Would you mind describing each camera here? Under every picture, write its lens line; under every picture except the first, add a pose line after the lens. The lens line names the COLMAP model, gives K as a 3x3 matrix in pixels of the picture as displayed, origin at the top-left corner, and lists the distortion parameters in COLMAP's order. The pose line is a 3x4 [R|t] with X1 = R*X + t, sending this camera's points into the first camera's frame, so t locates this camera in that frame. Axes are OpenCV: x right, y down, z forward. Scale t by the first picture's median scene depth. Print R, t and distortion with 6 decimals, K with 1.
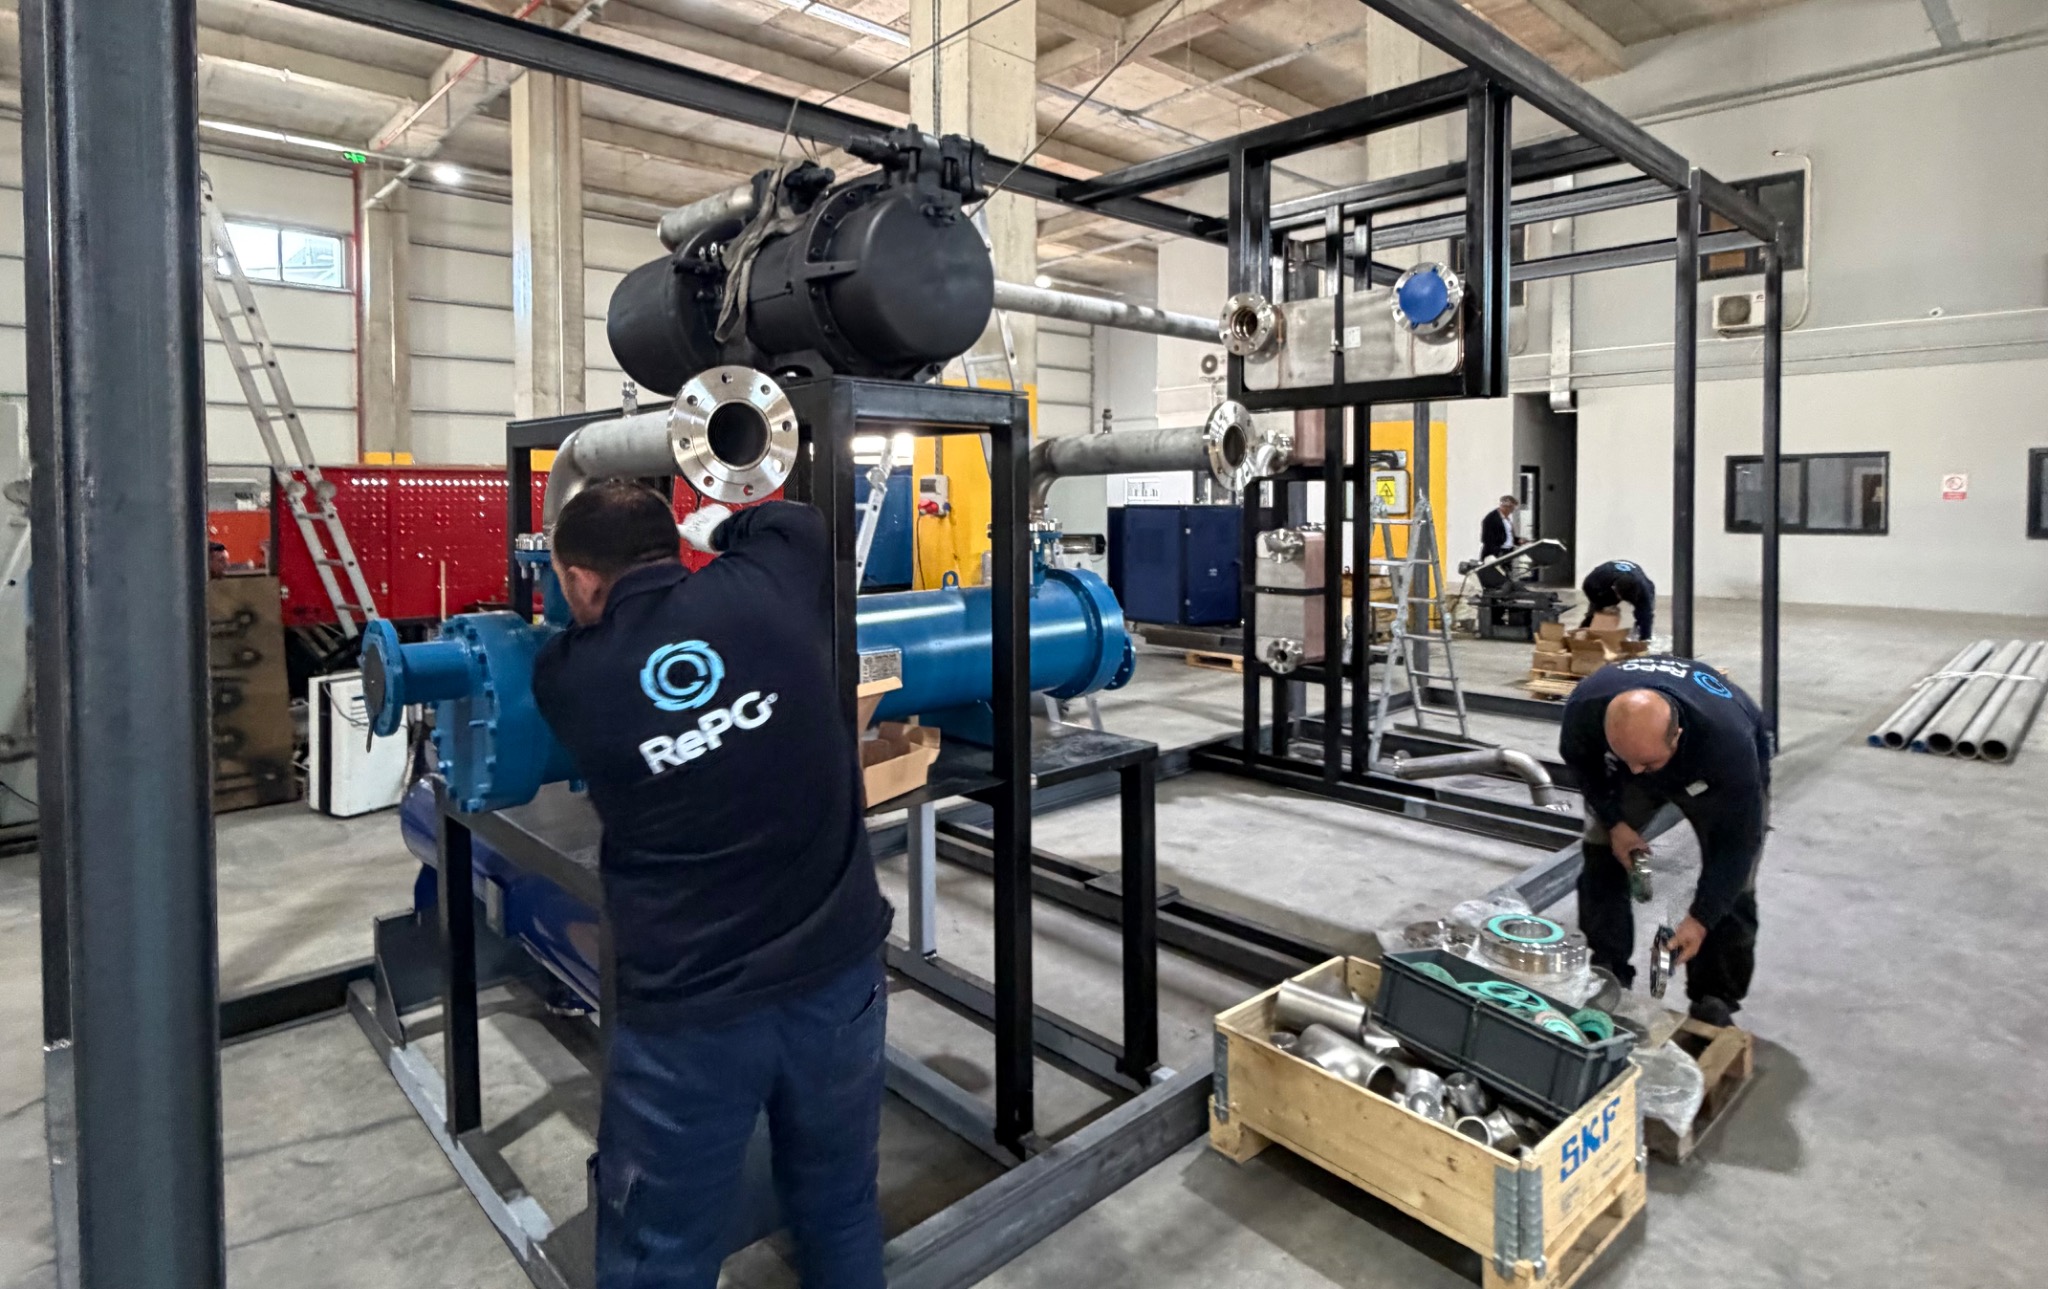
lens RADIAL K [[1099.4, 0, 1033.2], [0, 1099.4, 532.9], [0, 0, 1]] dist [0.001344, 0.001010]
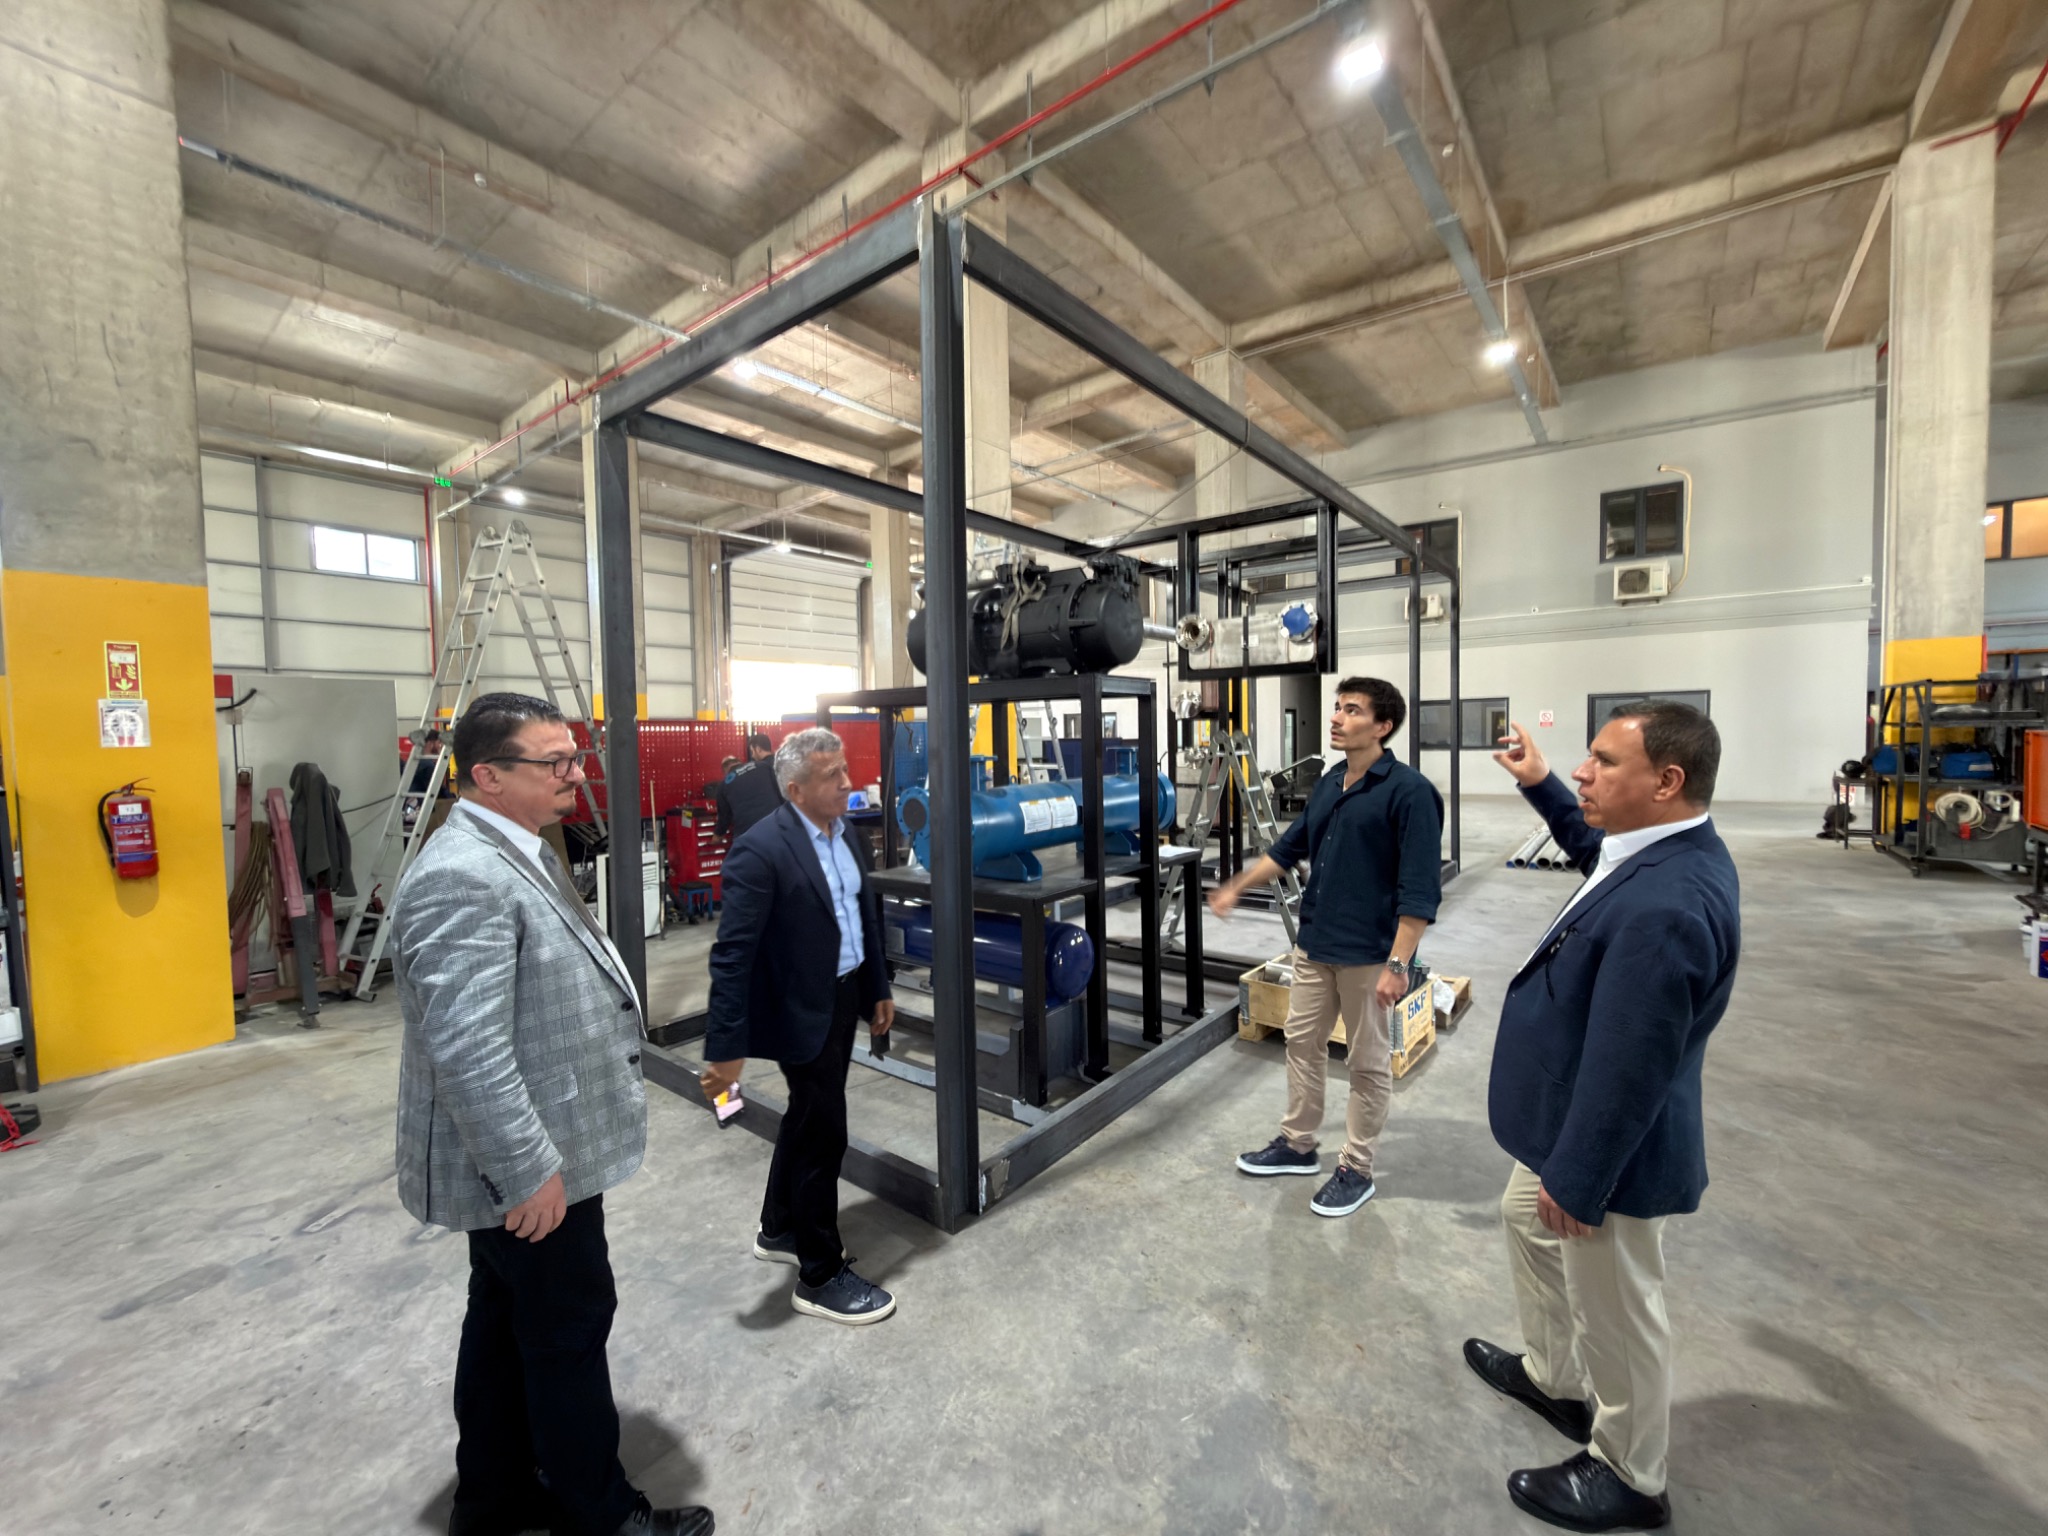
lens RADIAL K [[822.4, 0, 1026.1], [0, 822.4, 779.0], [0, 0, 1]] dist [-0.000290, 0.000749]
pose [[0.990562, -0.022082, 0.135273, -0.218475], [0.019122, 0.999549, 0.023139, 0.010338], [-0.135723, -0.020333, 0.990538, -0.241078]]
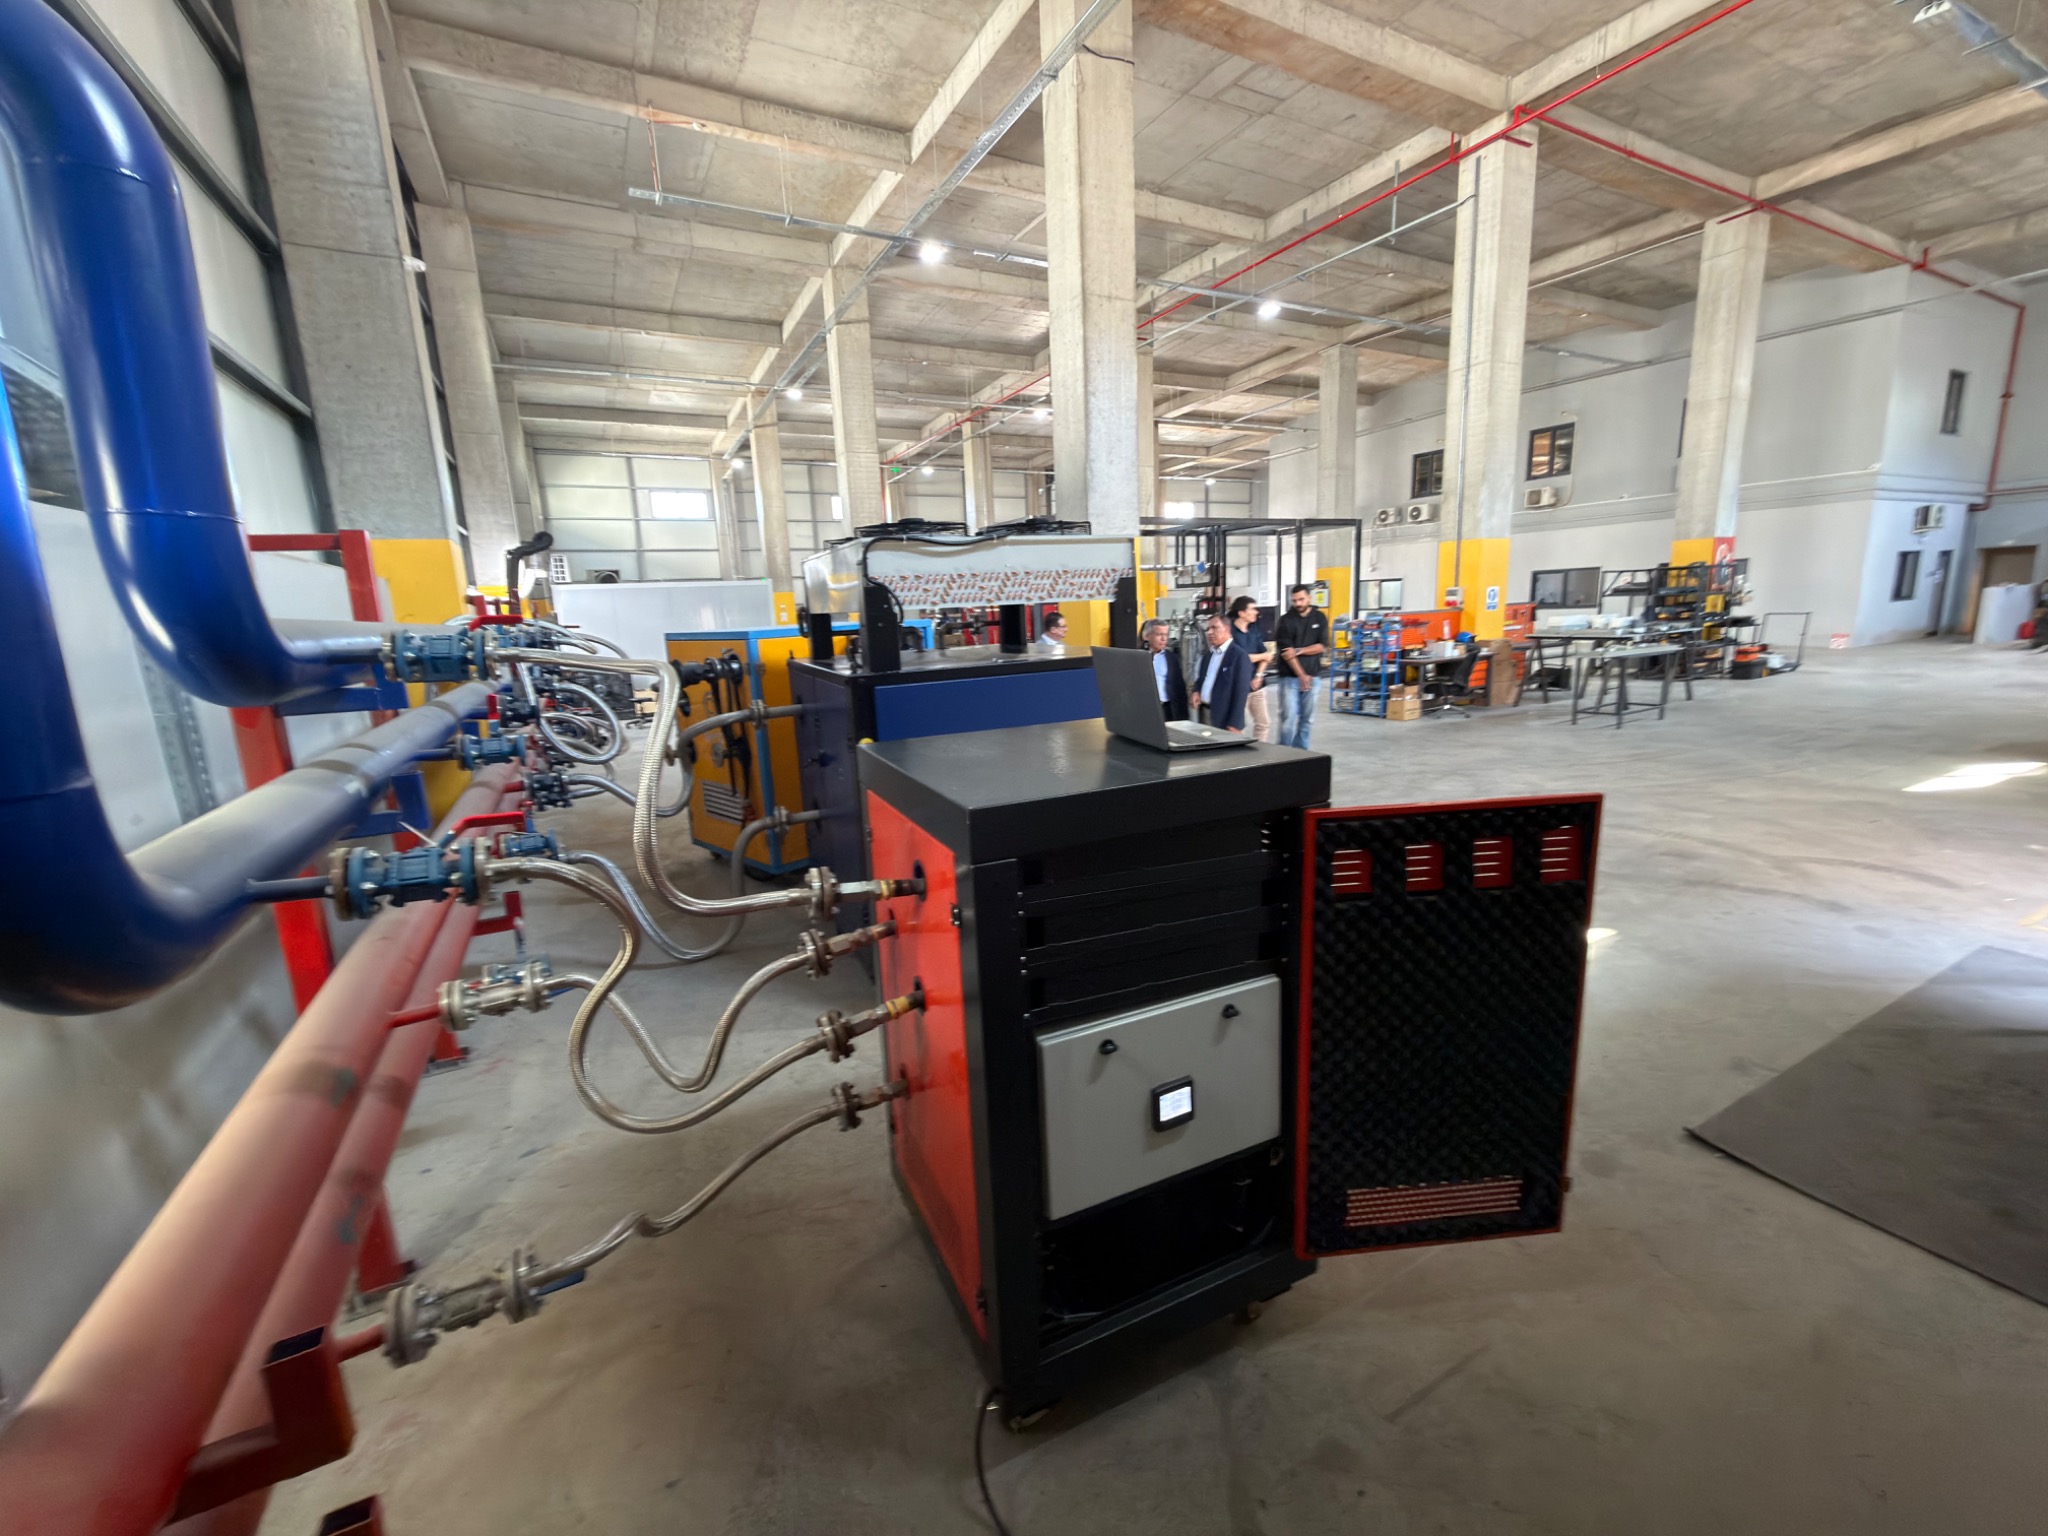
lens RADIAL K [[822.4, 0, 1025.7], [0, 822.4, 761.1], [0, 0, 1]] dist [-0.000290, 0.000749]
pose [[0.962270, 0.015364, -0.271661, 0.464753], [0.027936, 0.987550, 0.154807, 0.046121], [0.270657, -0.156555, 0.949861, -2.251272]]
